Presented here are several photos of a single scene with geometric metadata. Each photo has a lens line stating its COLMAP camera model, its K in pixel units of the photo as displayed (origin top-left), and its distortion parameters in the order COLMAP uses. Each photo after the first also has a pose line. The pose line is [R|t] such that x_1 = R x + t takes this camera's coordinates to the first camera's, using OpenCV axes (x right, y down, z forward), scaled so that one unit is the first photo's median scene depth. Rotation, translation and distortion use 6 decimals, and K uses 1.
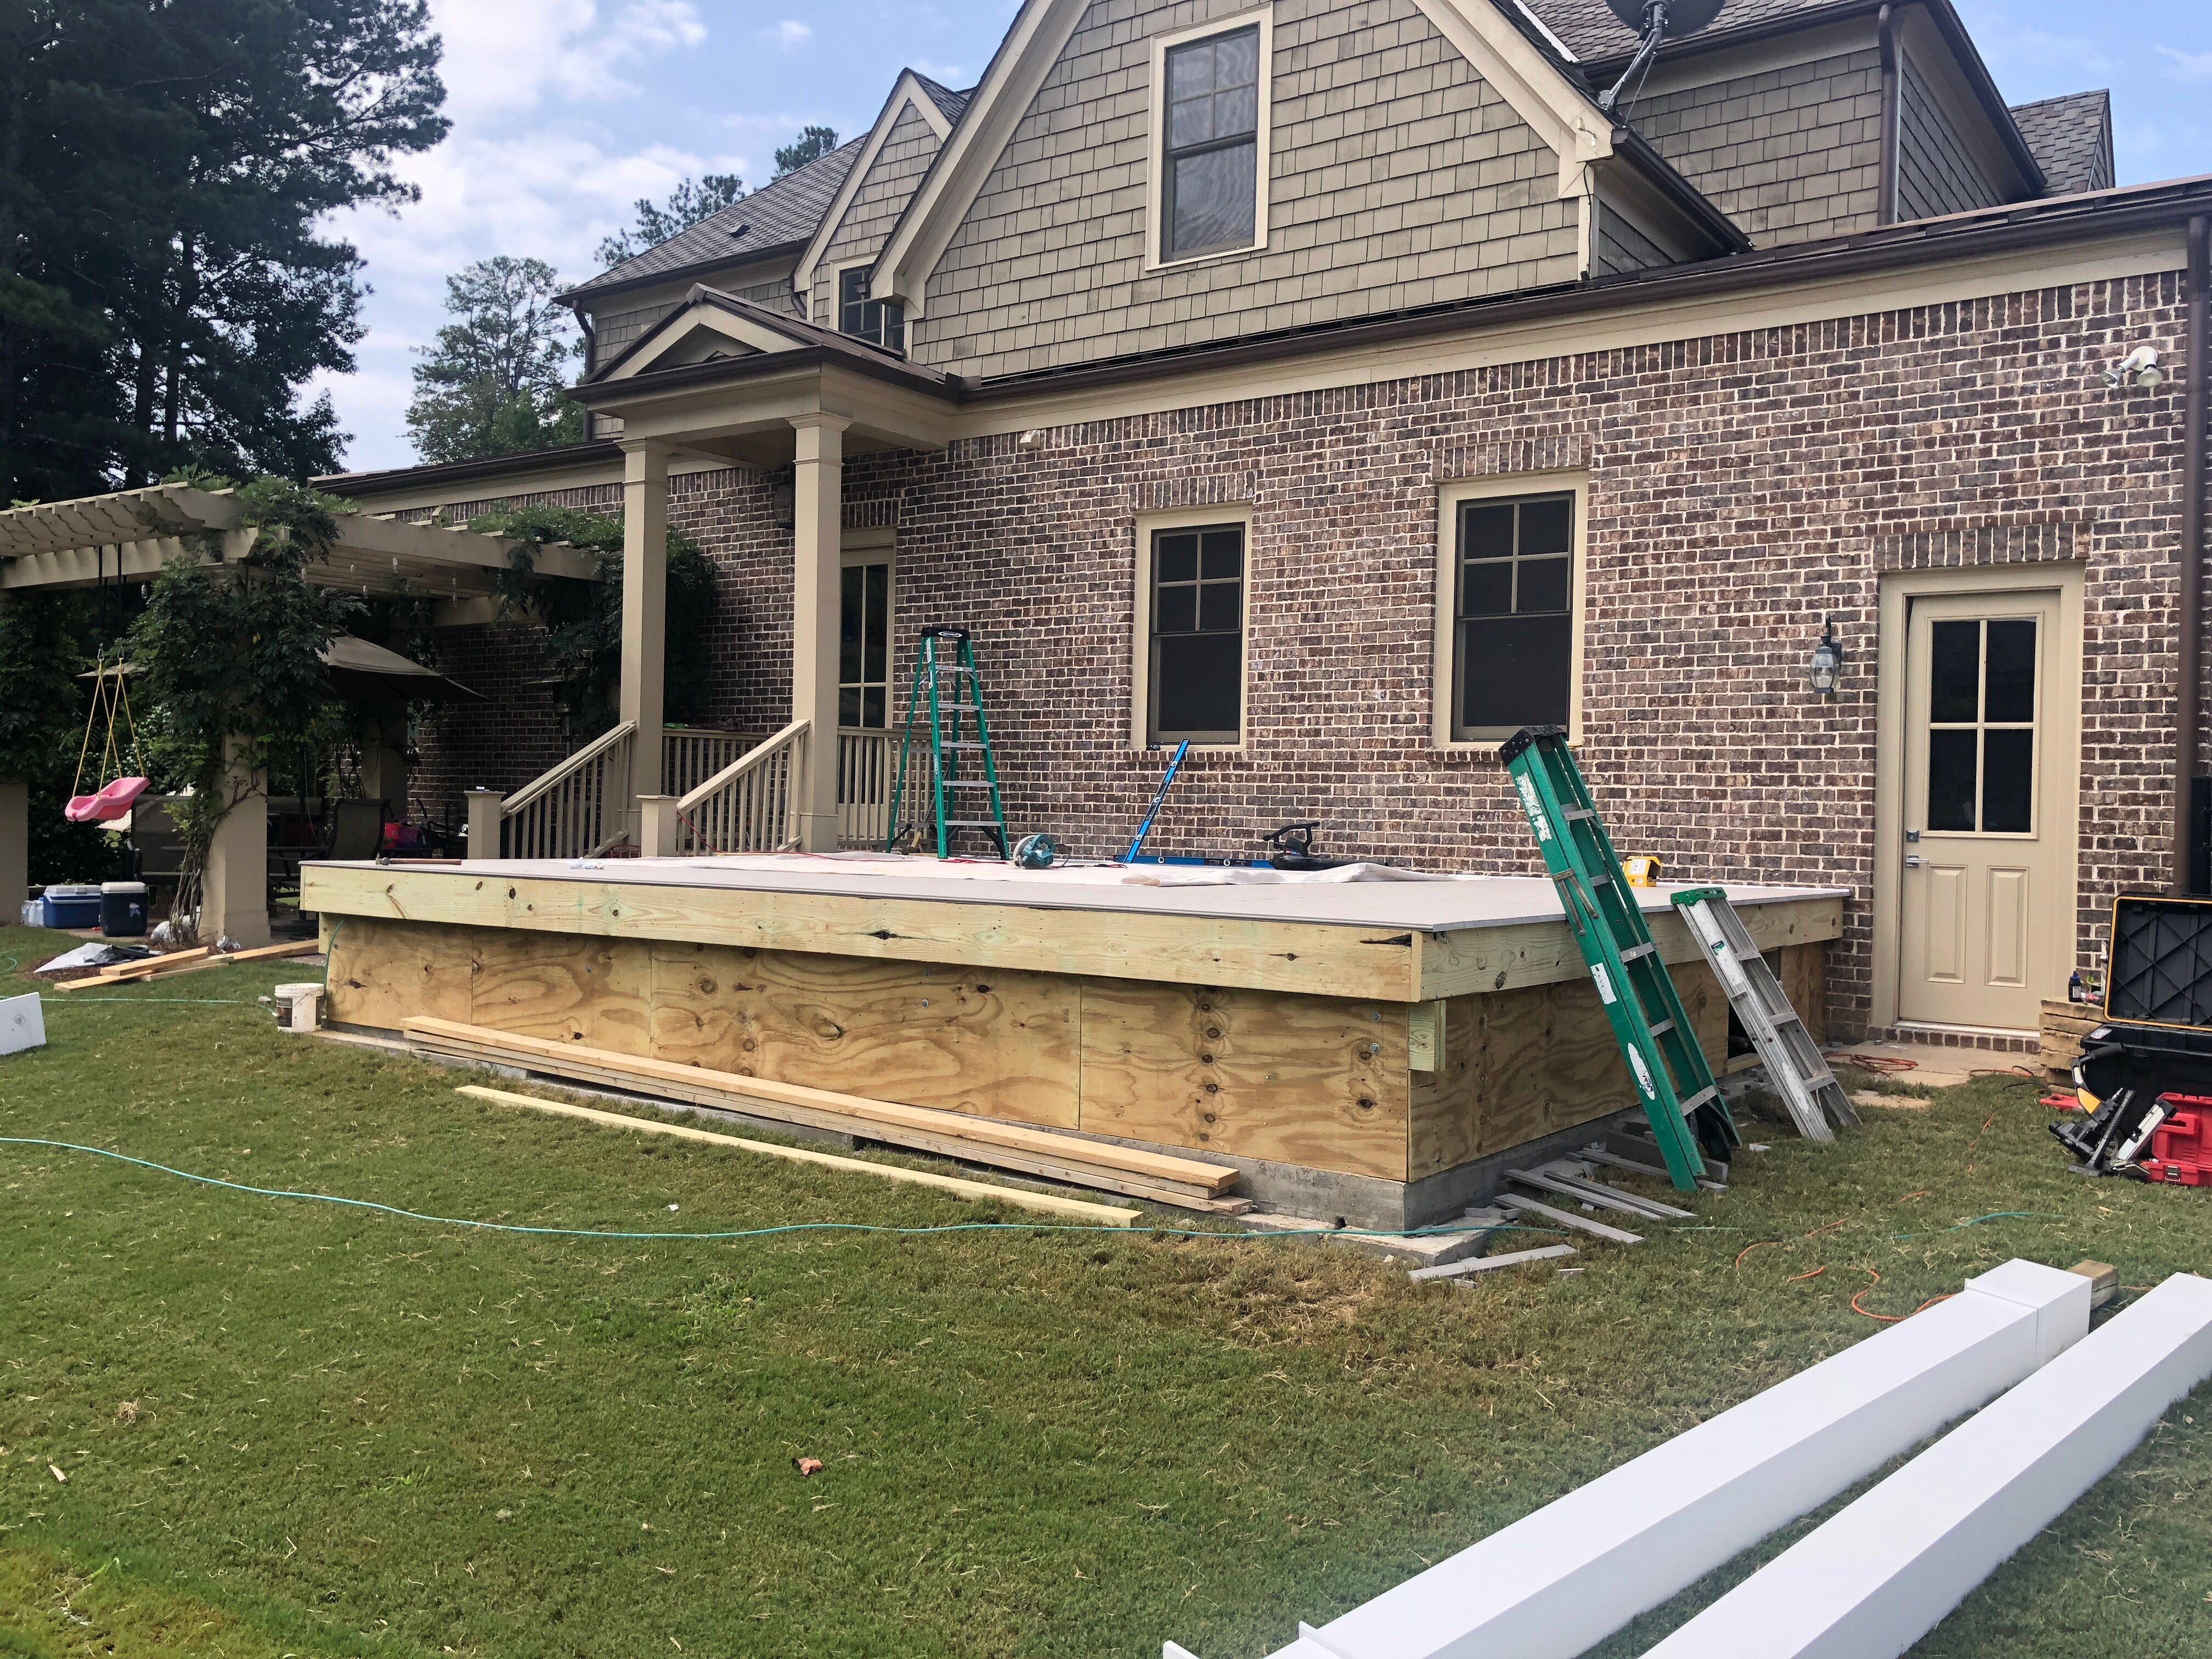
lens RADIAL K [[1827.2, 0, 1100.9], [0, 1827.2, 820.7], [0, 0, 1]] dist [0.048081, -0.047081]
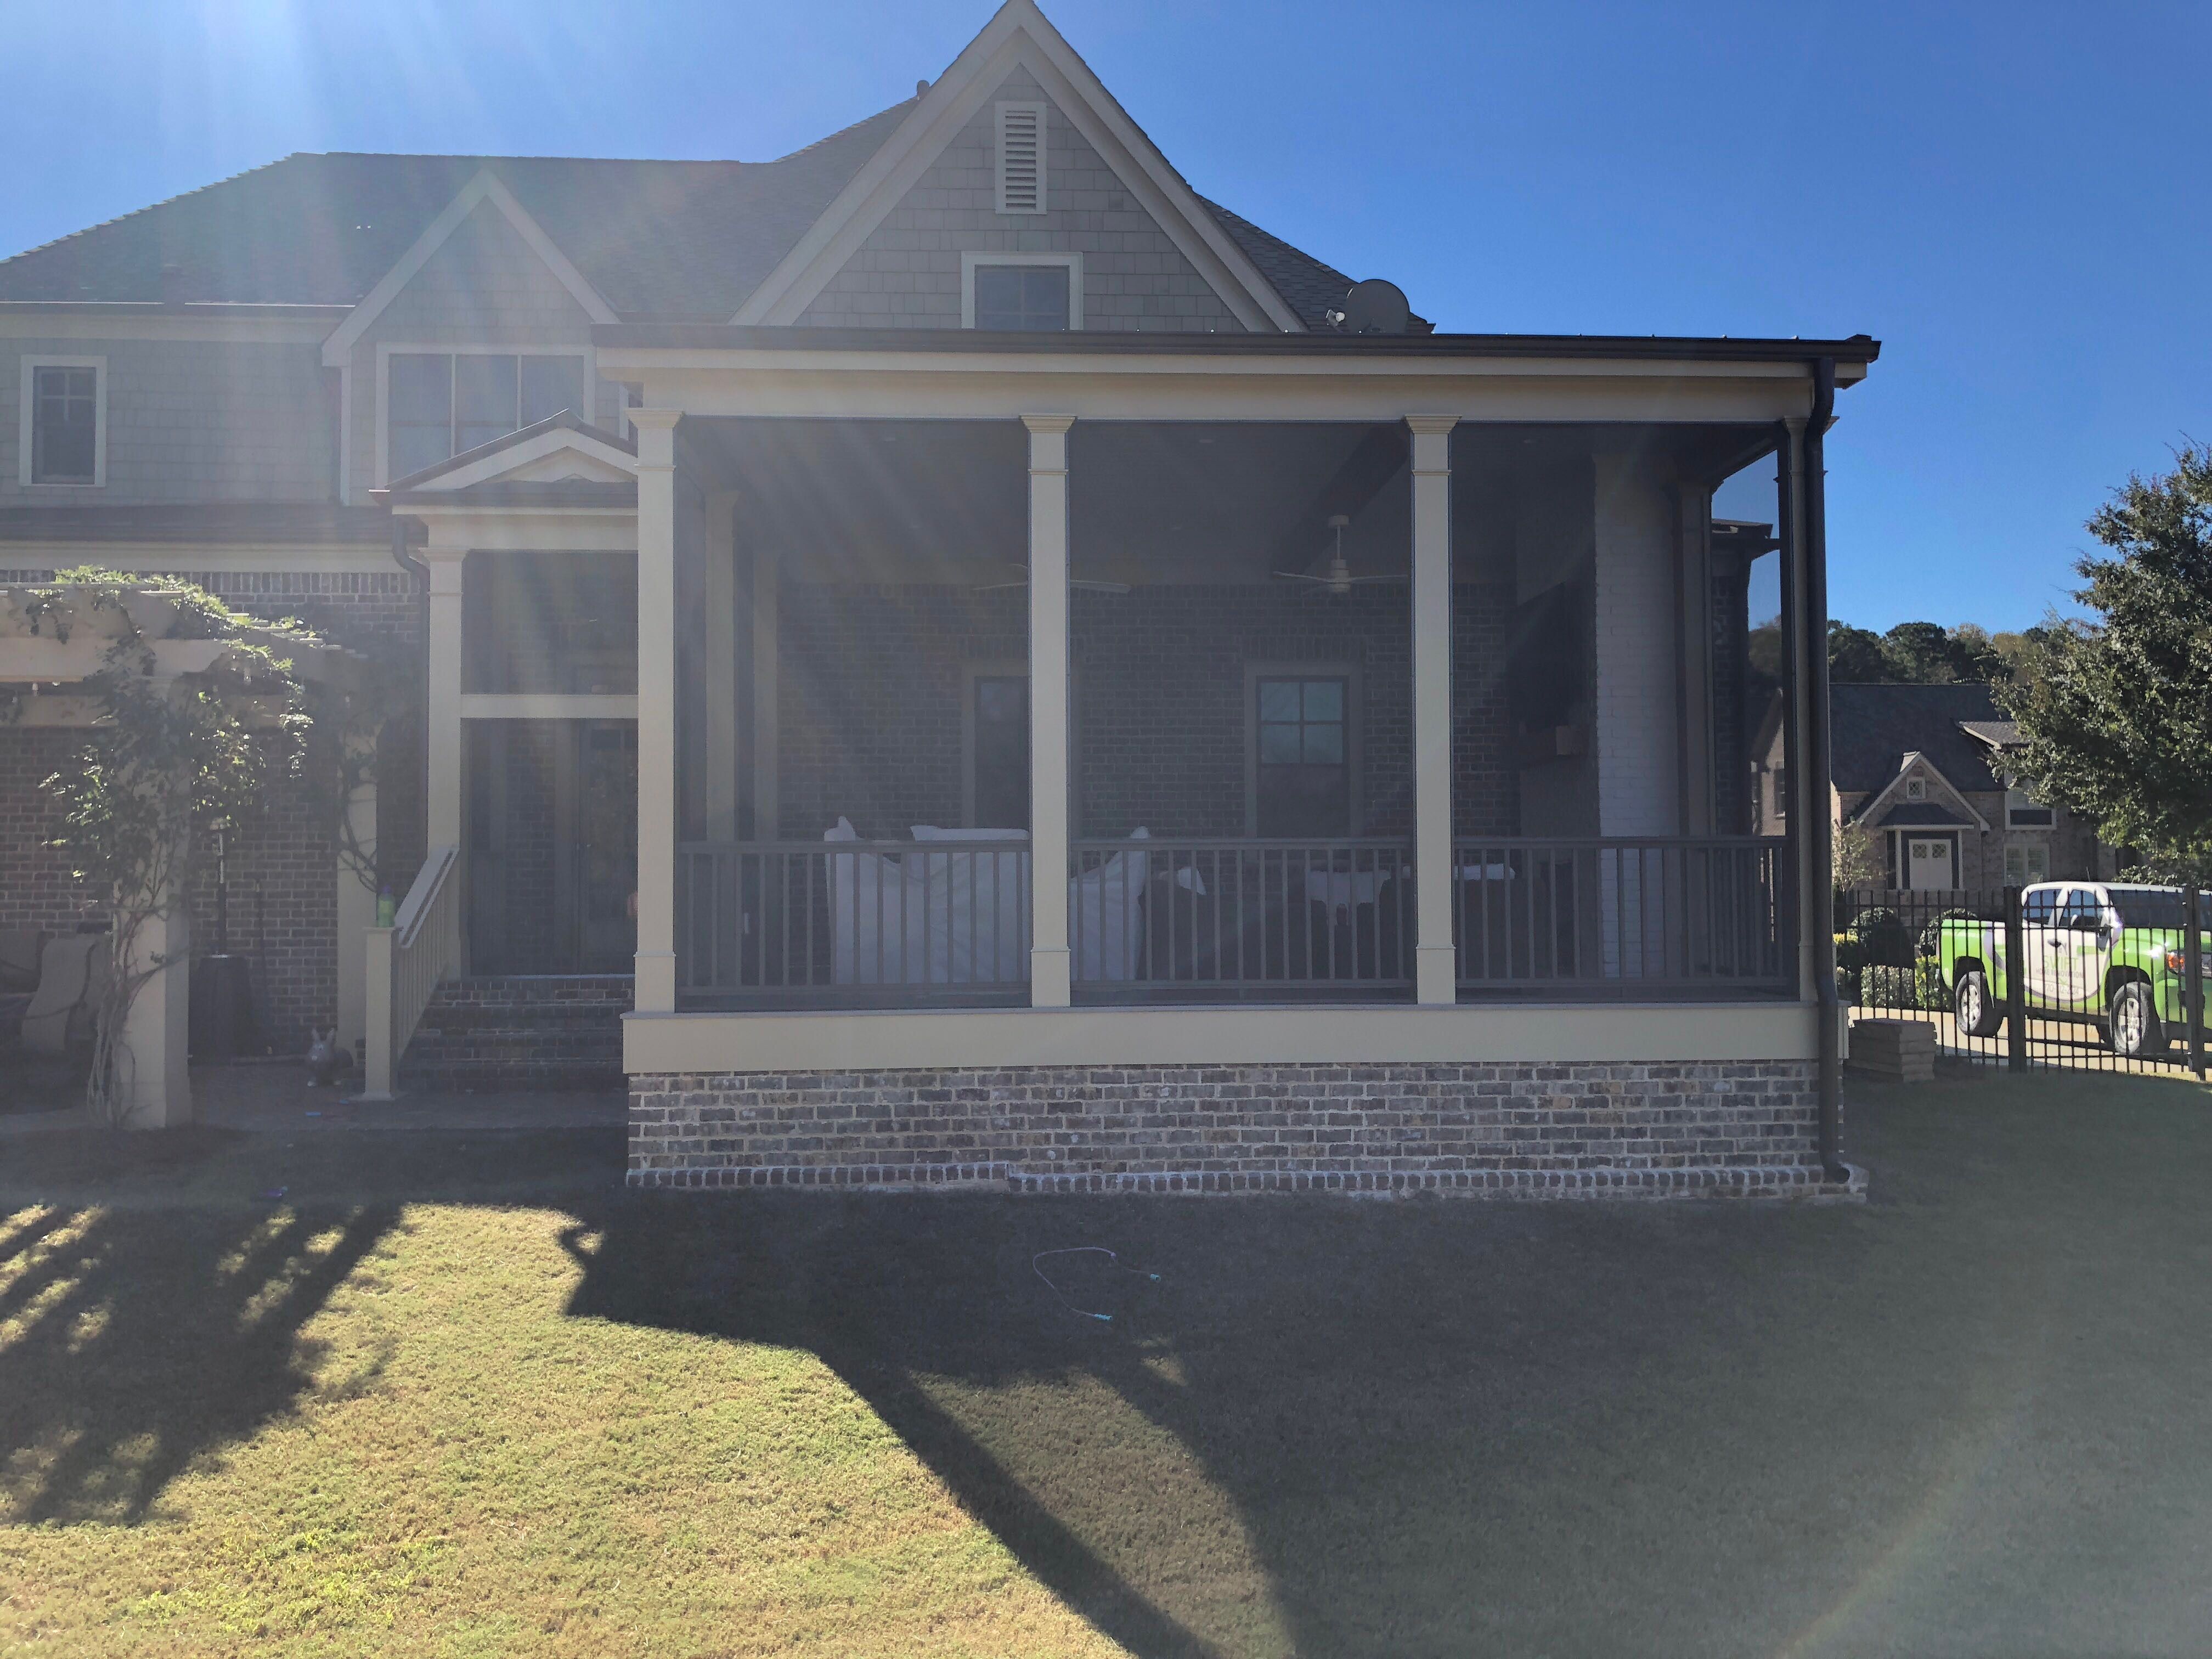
lens RADIAL K [[1827.2, 0, 1104.9], [0, 1827.2, 843.7], [0, 0, 1]] dist [0.048081, -0.047081]
pose [[0.782284, -0.013309, 0.622779, -0.698558], [0.023387, 0.999694, -0.008013, -0.046039], [-0.622482, 0.020833, 0.782356, 0.050469]]
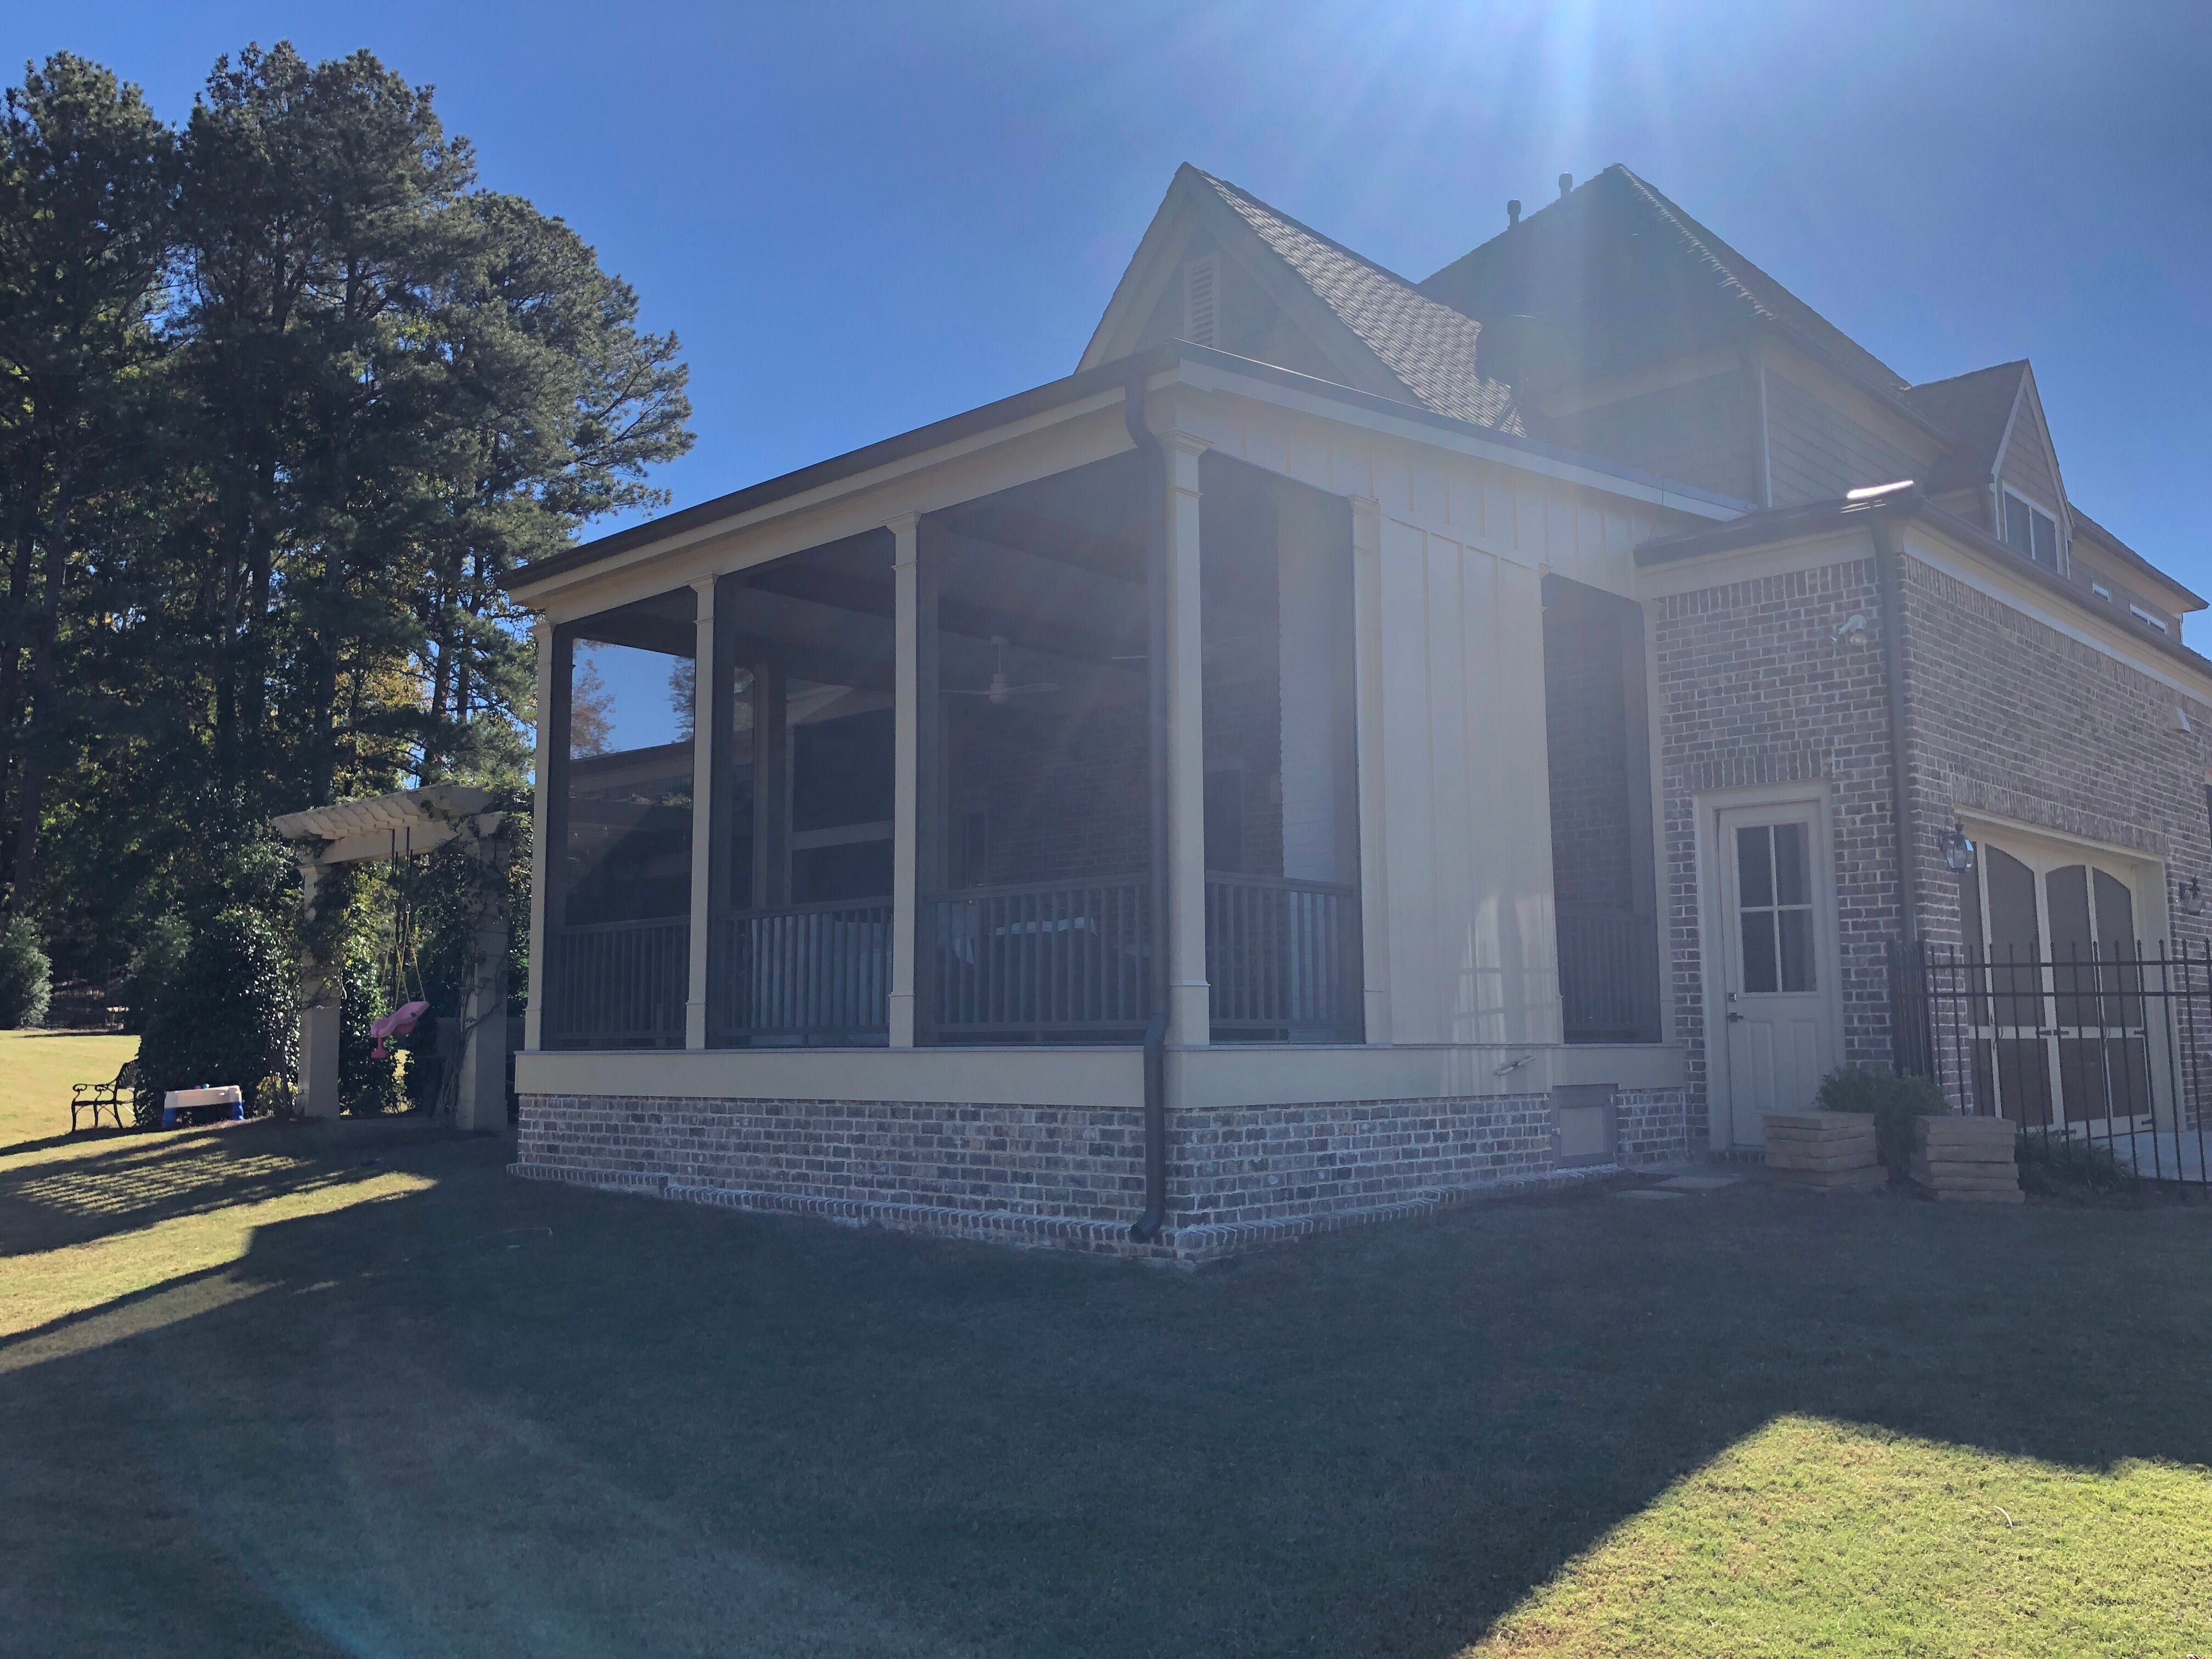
lens RADIAL K [[1827.2, 0, 1096.2], [0, 1827.2, 816.3], [0, 0, 1]] dist [0.048081, -0.047081]
pose [[0.990318, -0.045277, -0.131227, 0.155104], [0.028585, 0.991568, -0.126393, 0.027783], [0.135843, 0.121418, 0.983262, -0.270409]]
